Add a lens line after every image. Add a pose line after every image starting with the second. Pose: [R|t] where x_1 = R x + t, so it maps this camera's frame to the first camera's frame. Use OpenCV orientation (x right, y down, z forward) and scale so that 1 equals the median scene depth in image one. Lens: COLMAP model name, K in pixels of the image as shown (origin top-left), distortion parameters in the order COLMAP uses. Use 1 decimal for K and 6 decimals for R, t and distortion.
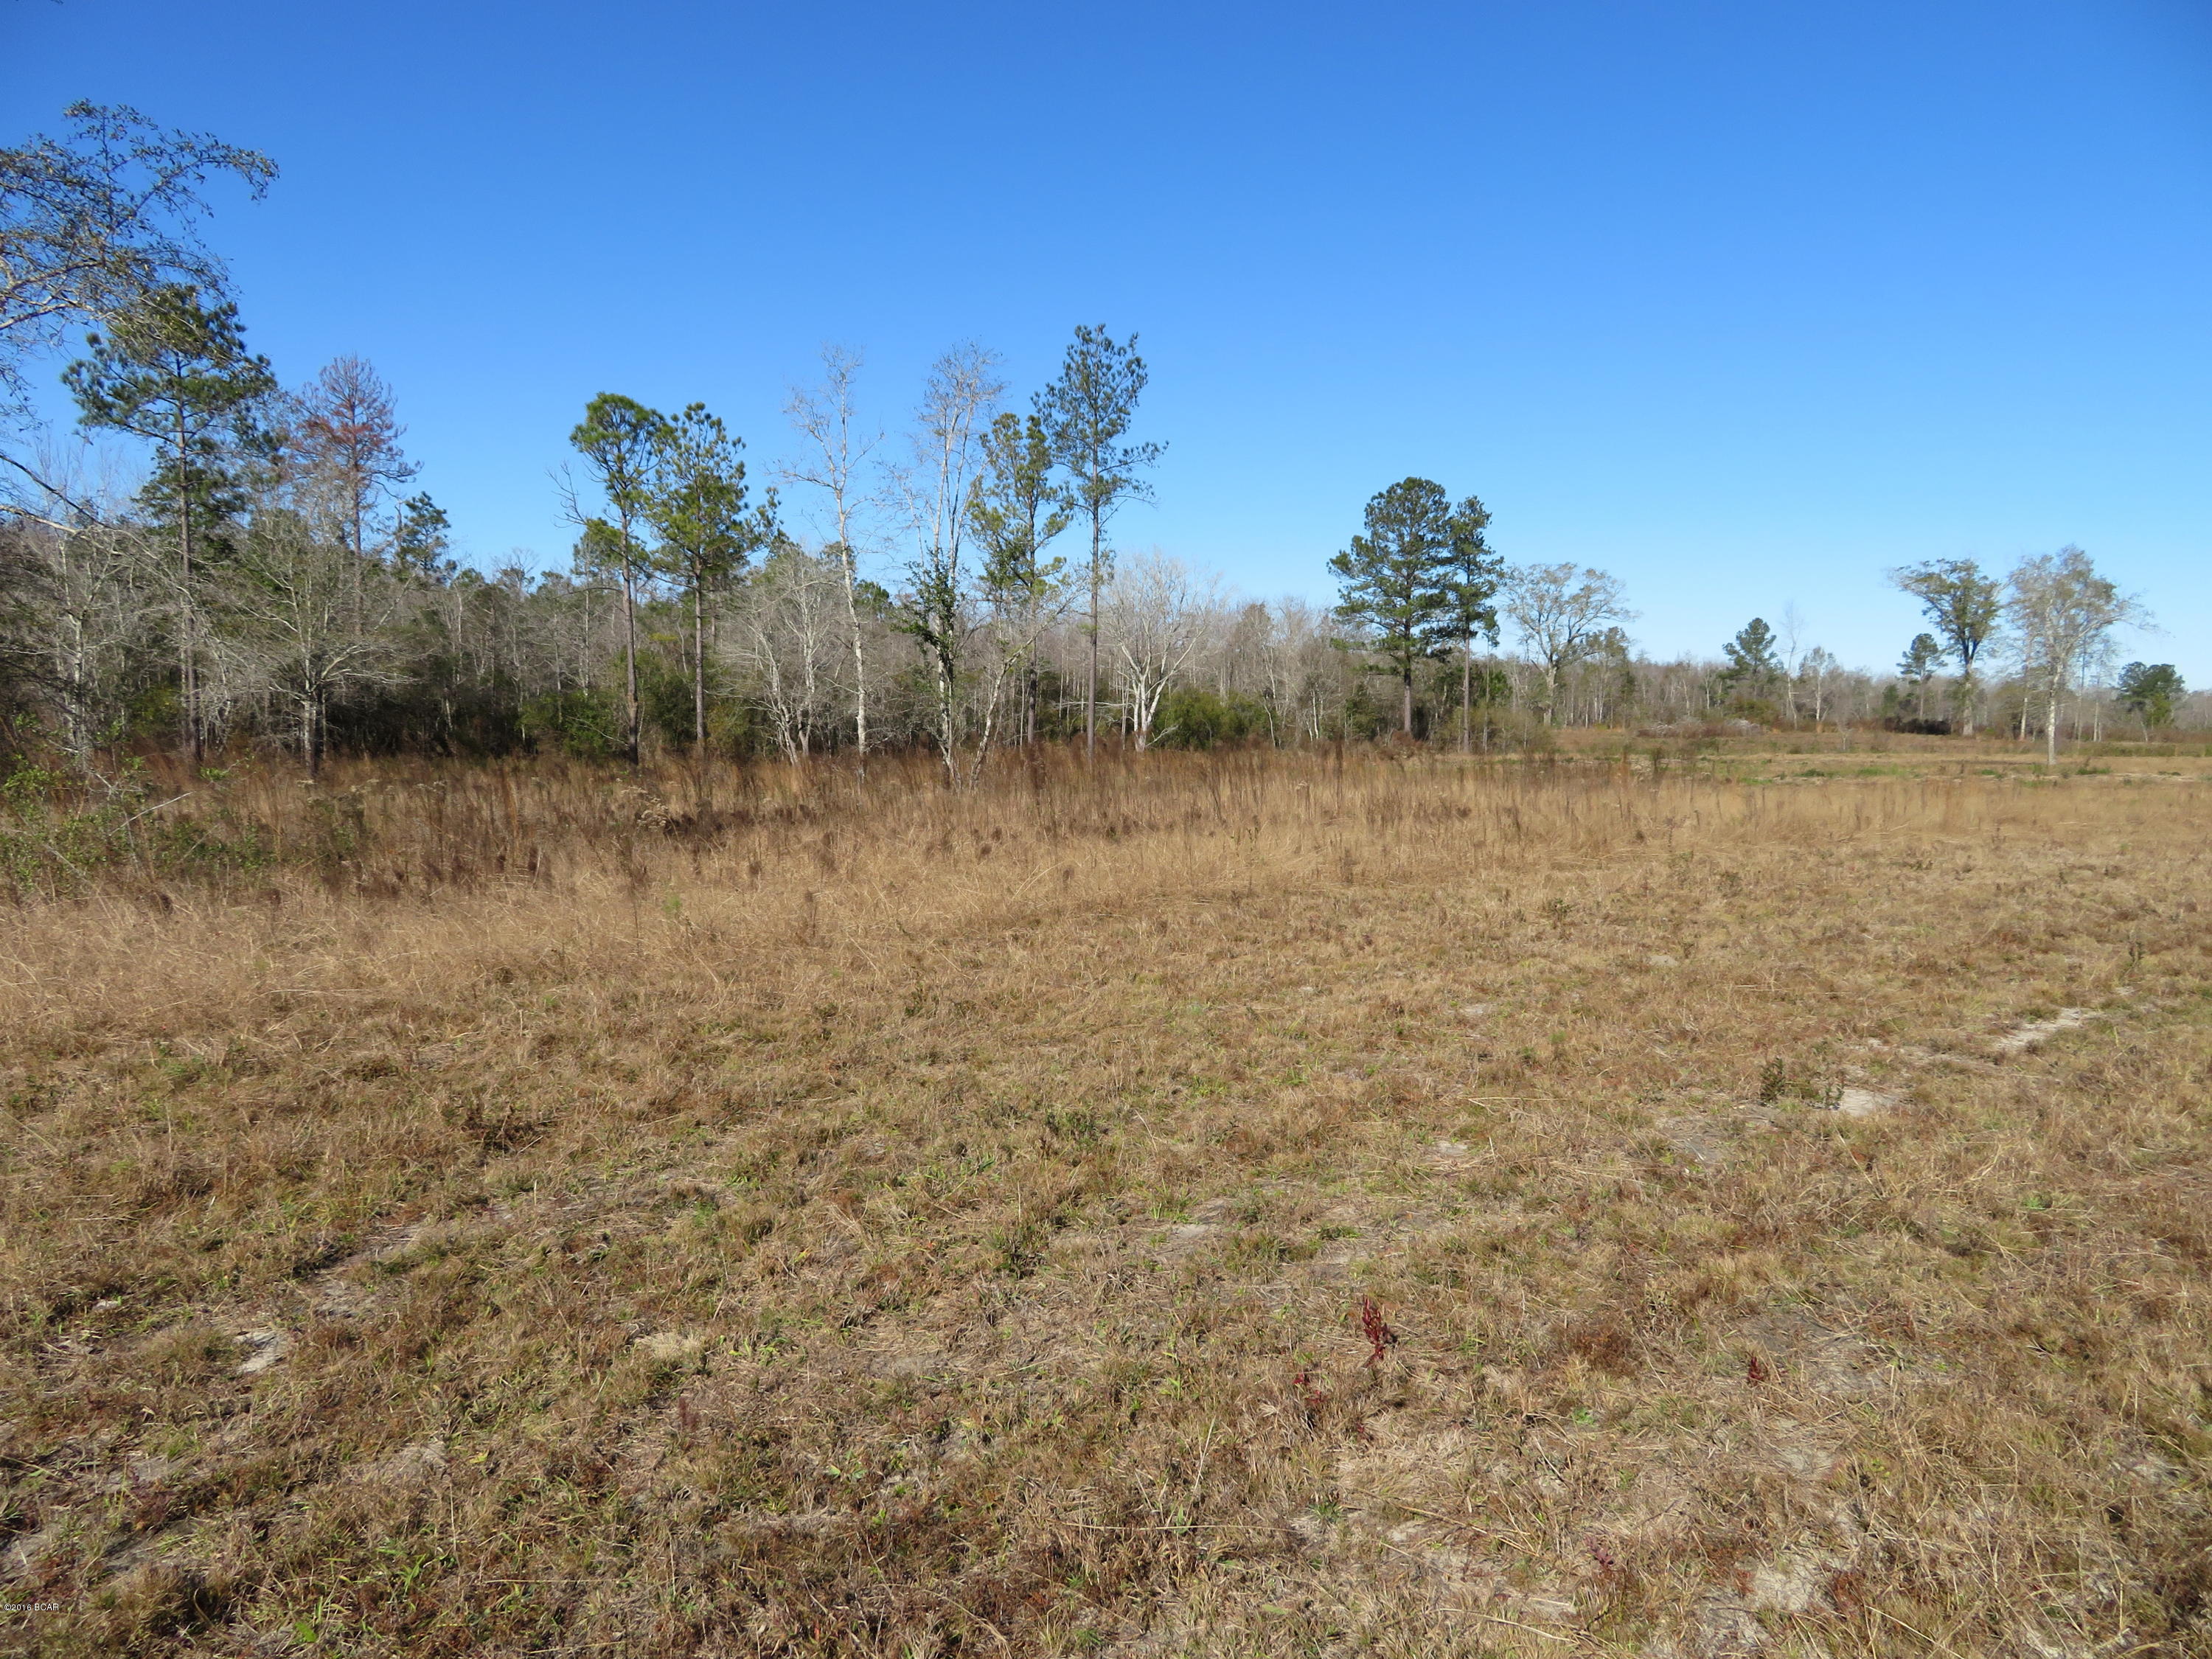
lens RADIAL K [[1575.8, 0, 1106.0], [0, 1575.8, 829.5], [0, 0, 1]] dist [0.013820, -0.002743]
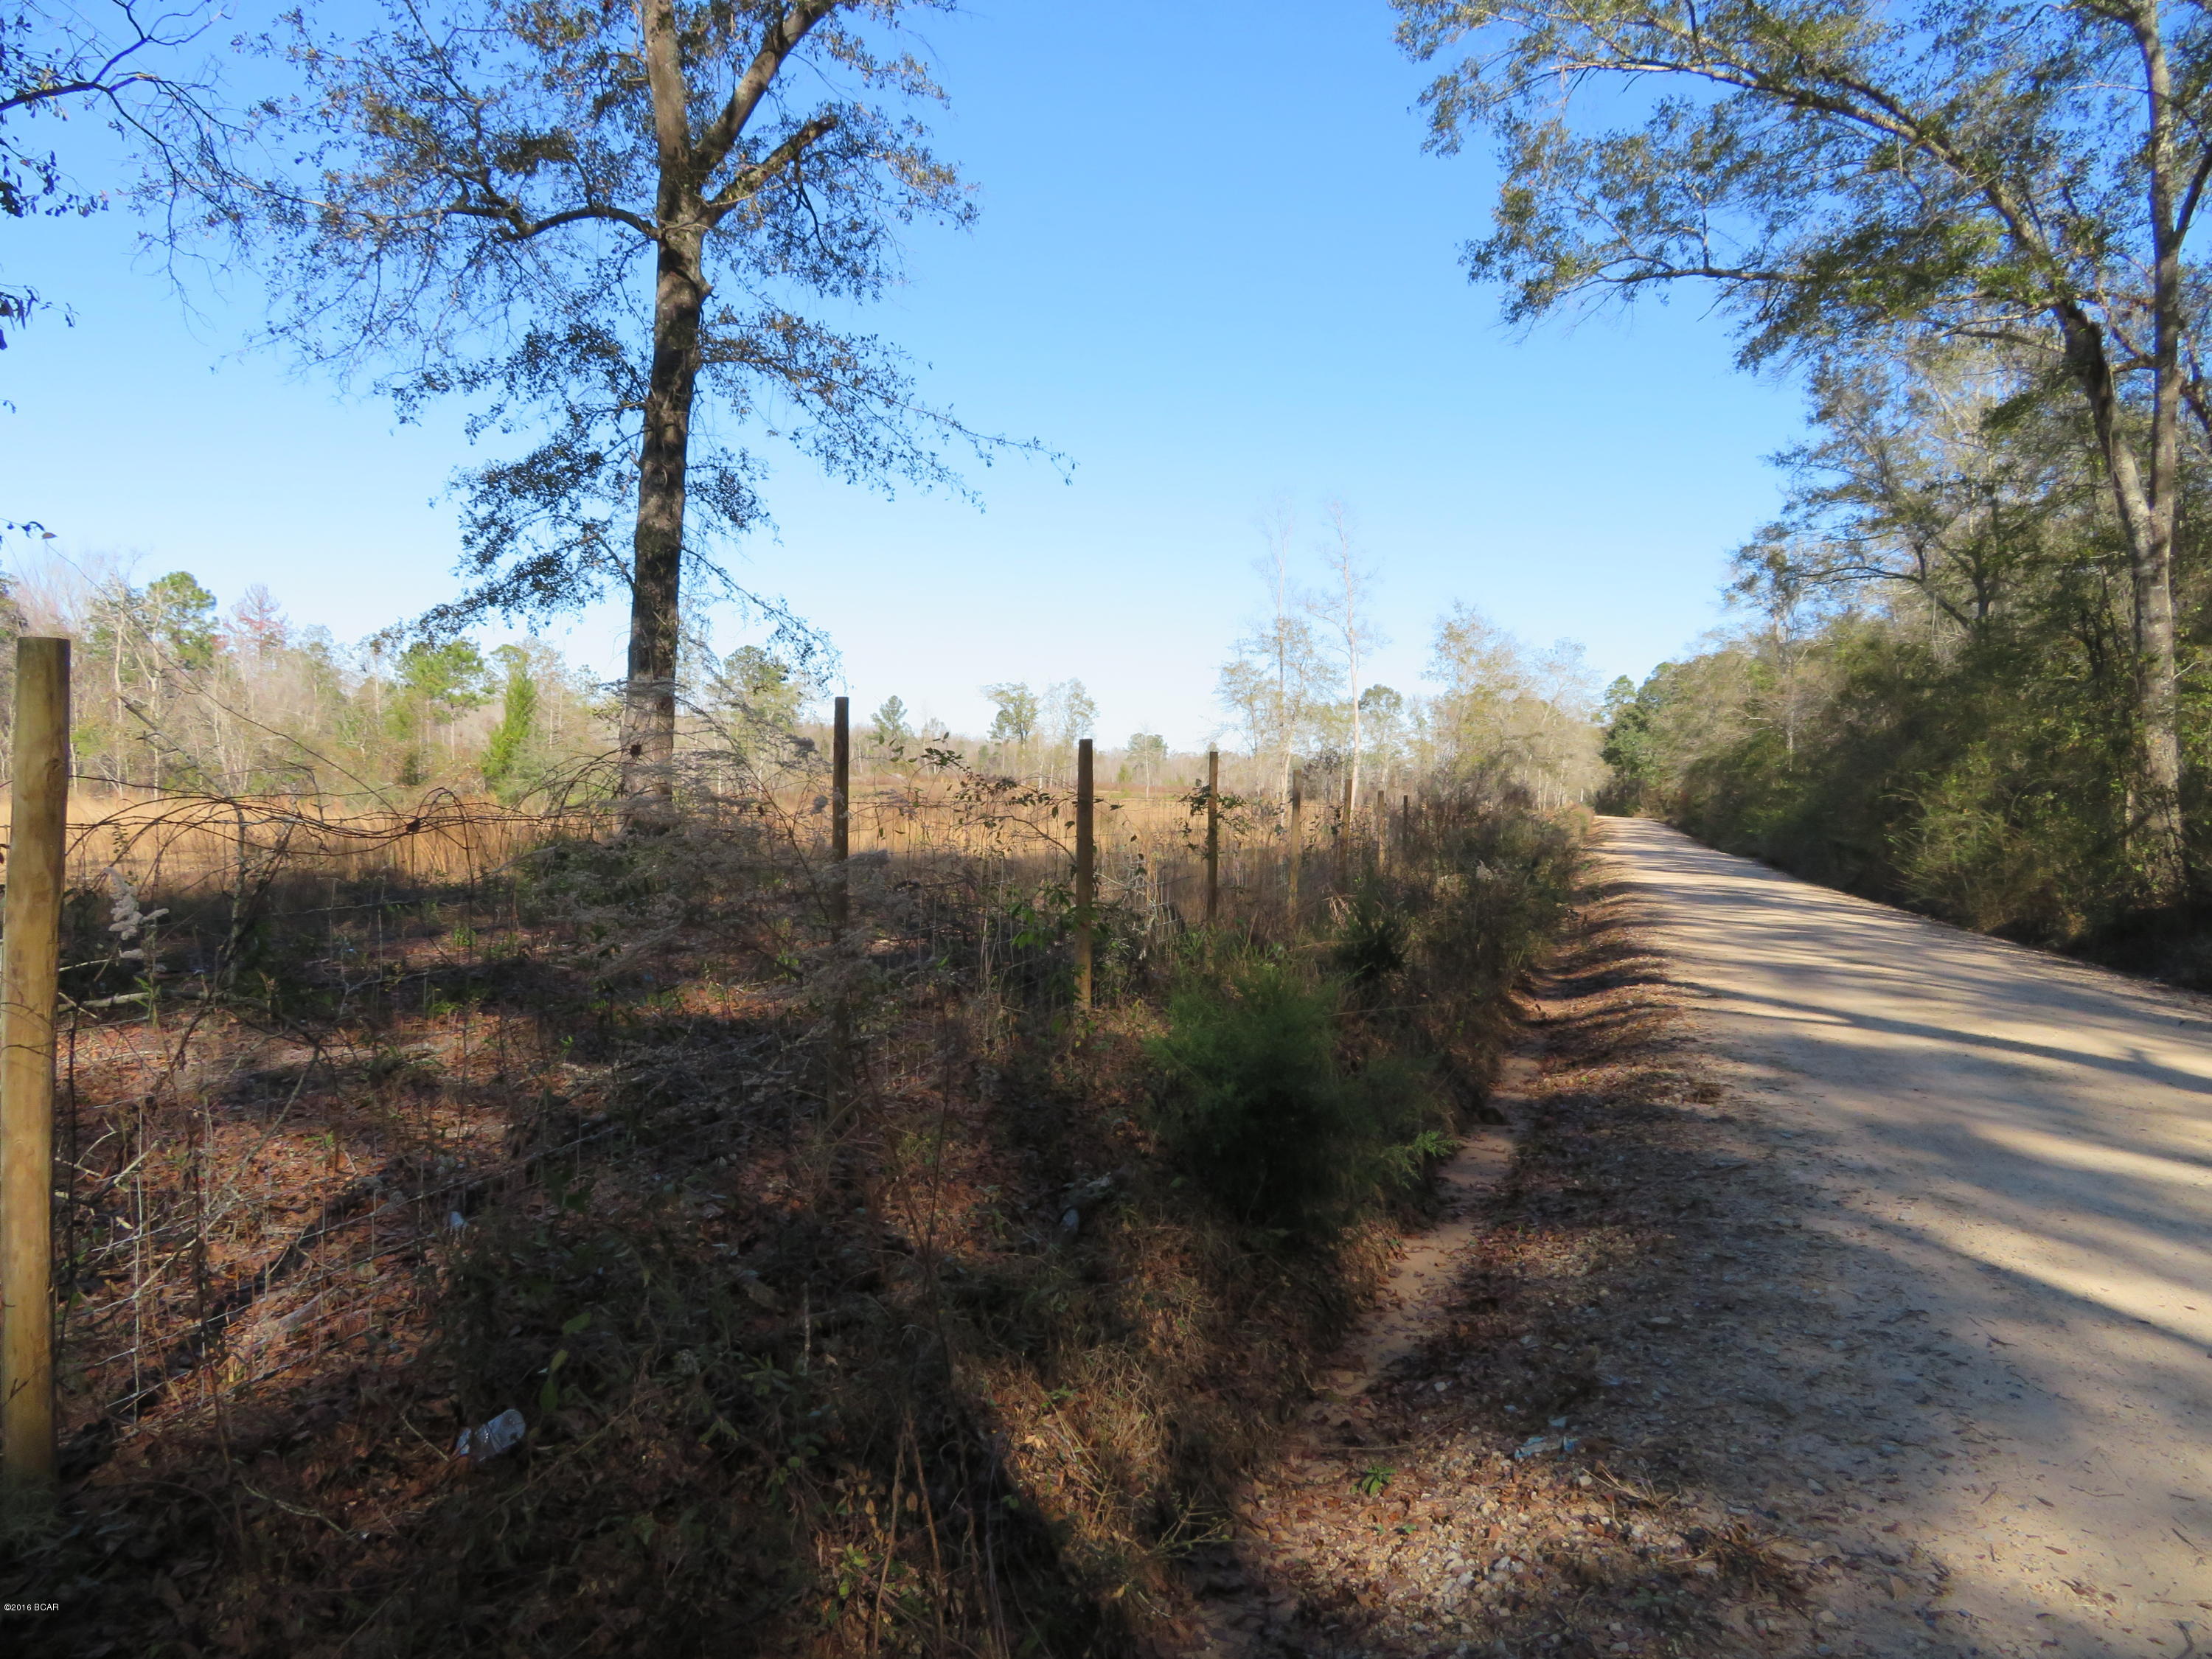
lens RADIAL K [[1531.2, 0, 1106.0], [0, 1531.2, 829.5], [0, 0, 1]] dist [-0.034041, 0.007111]
pose [[0.858019, -0.003770, 0.513604, -0.142364], [0.016799, 0.999644, -0.020727, 0.014439], [-0.513343, 0.026412, 0.857777, -0.288321]]
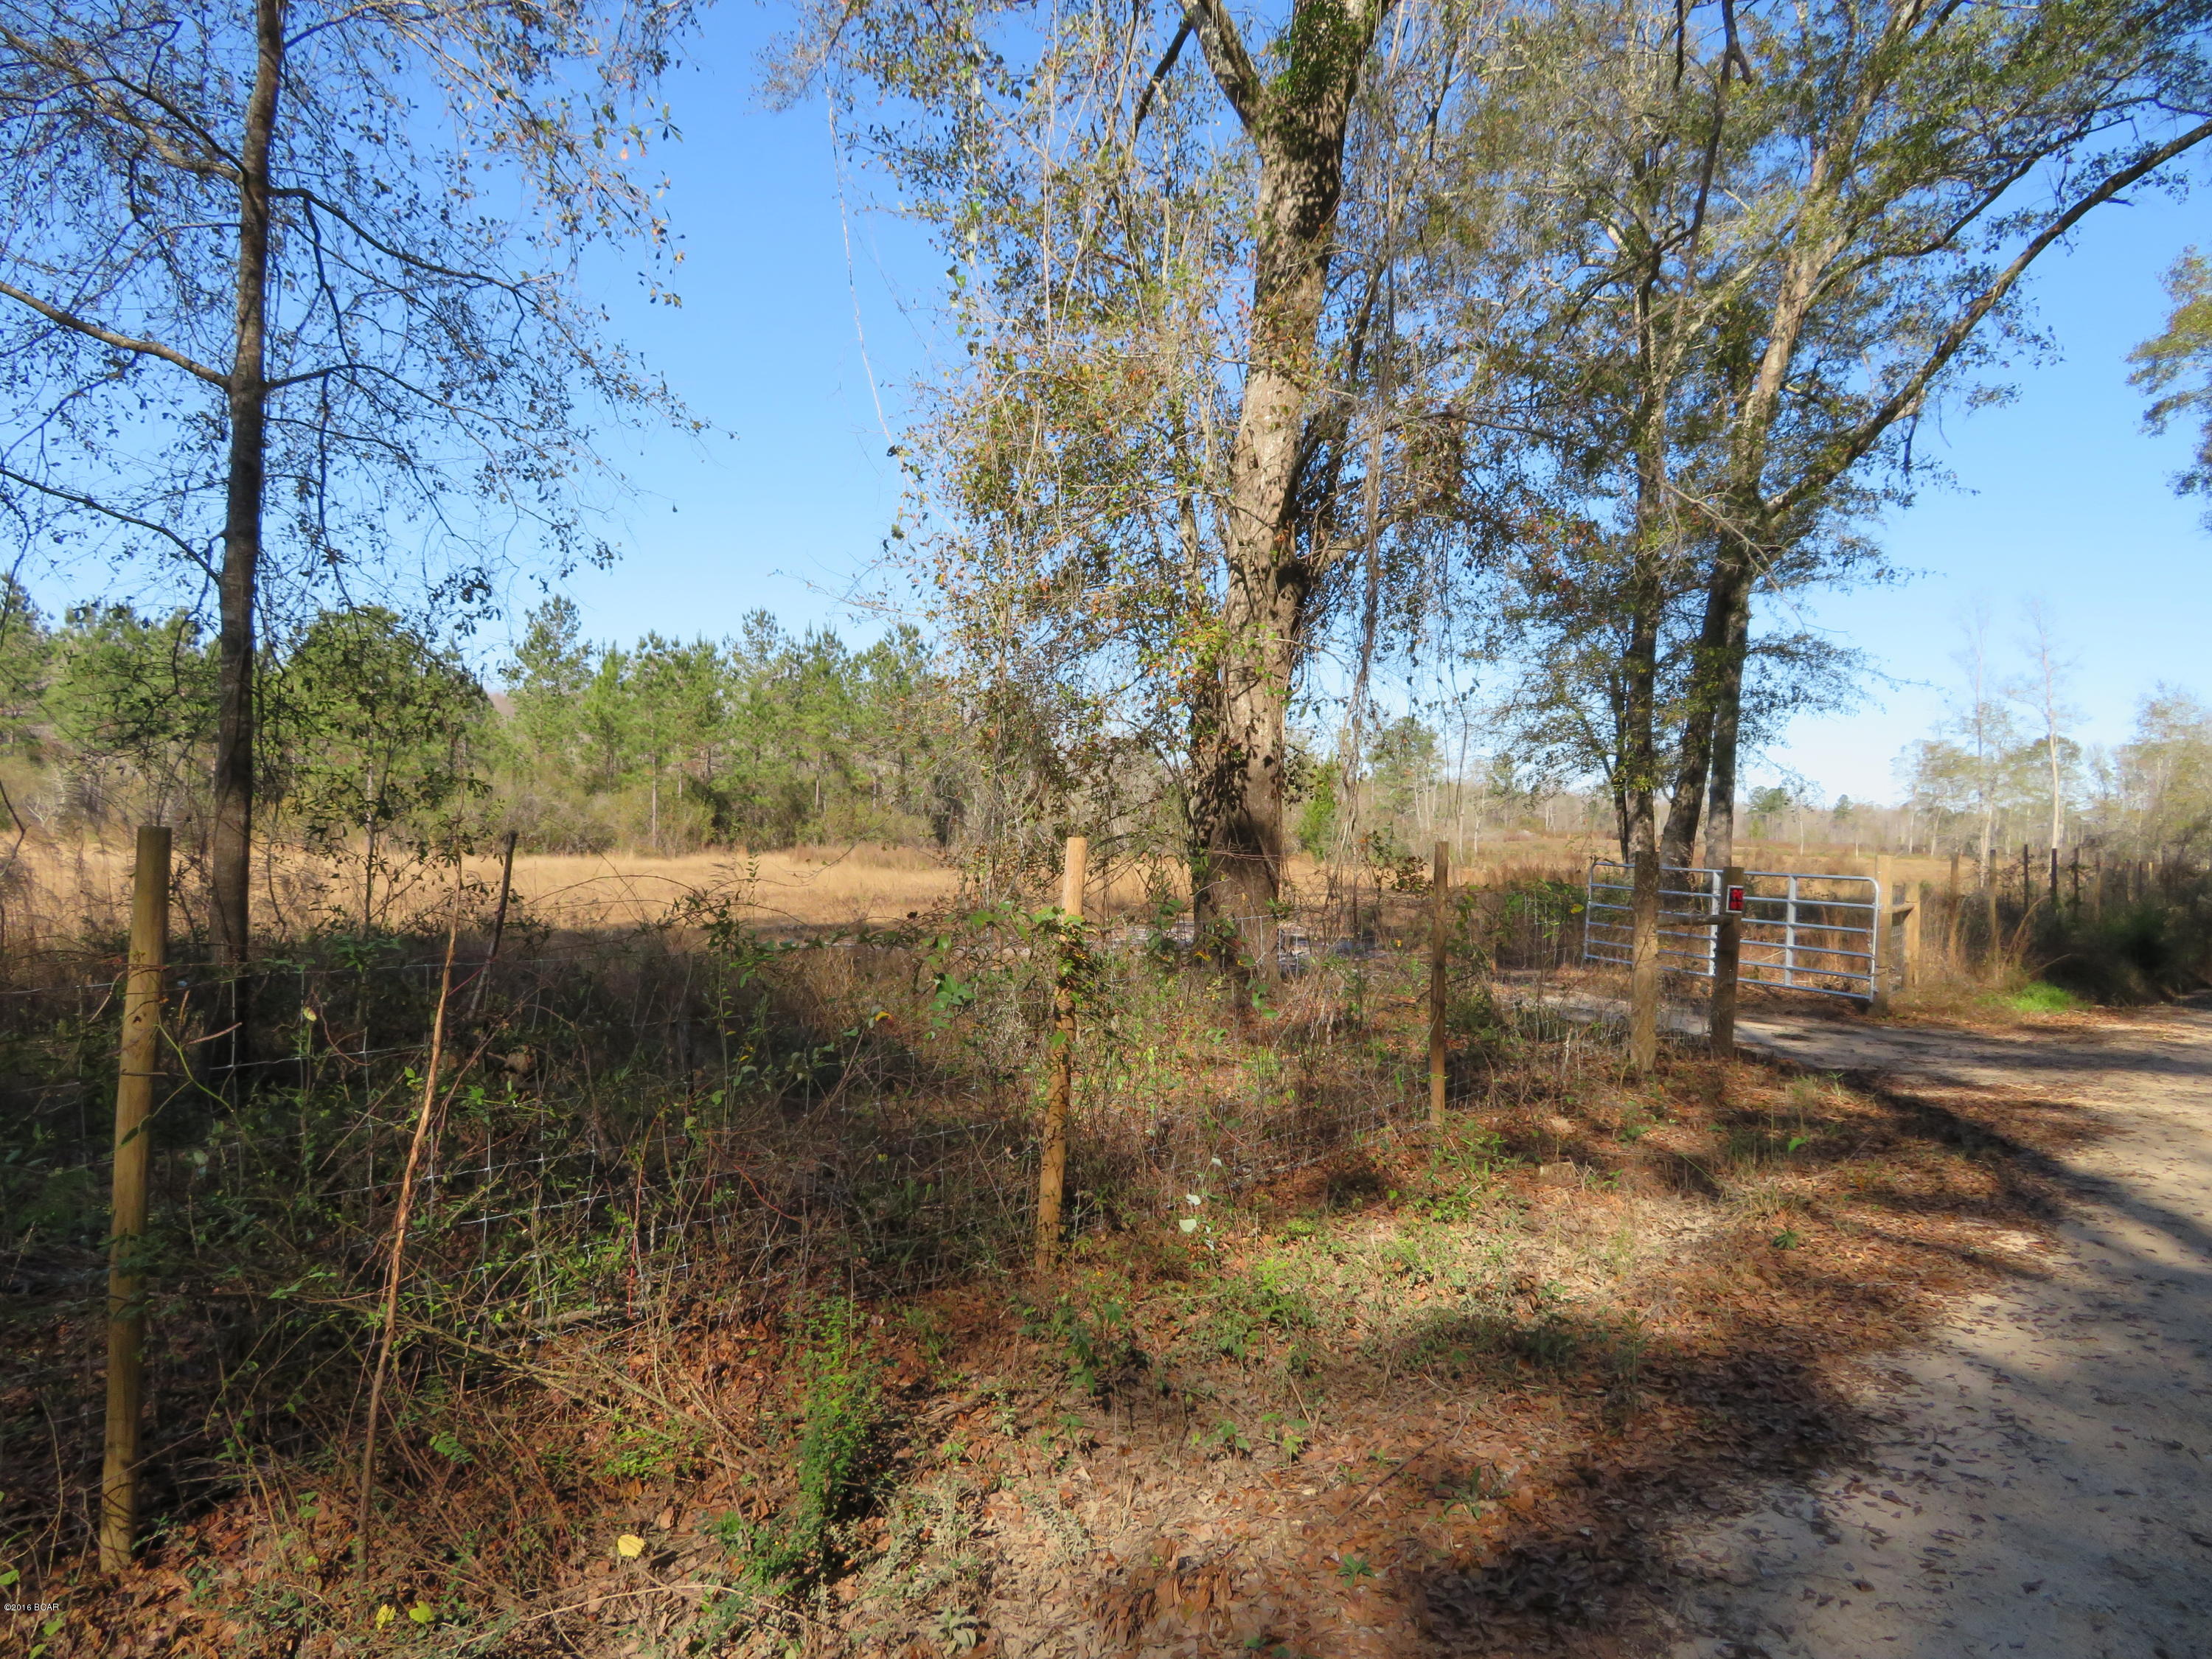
lens RADIAL K [[1619.9, 0, 1099.4], [0, 1619.9, 845.3], [0, 0, 1]] dist [0.024656, 0.005055]
pose [[0.979974, 0.007010, 0.199002, -0.263922], [0.002497, 0.998869, -0.047483, 0.018303], [-0.199110, 0.047029, 0.978848, -0.406508]]
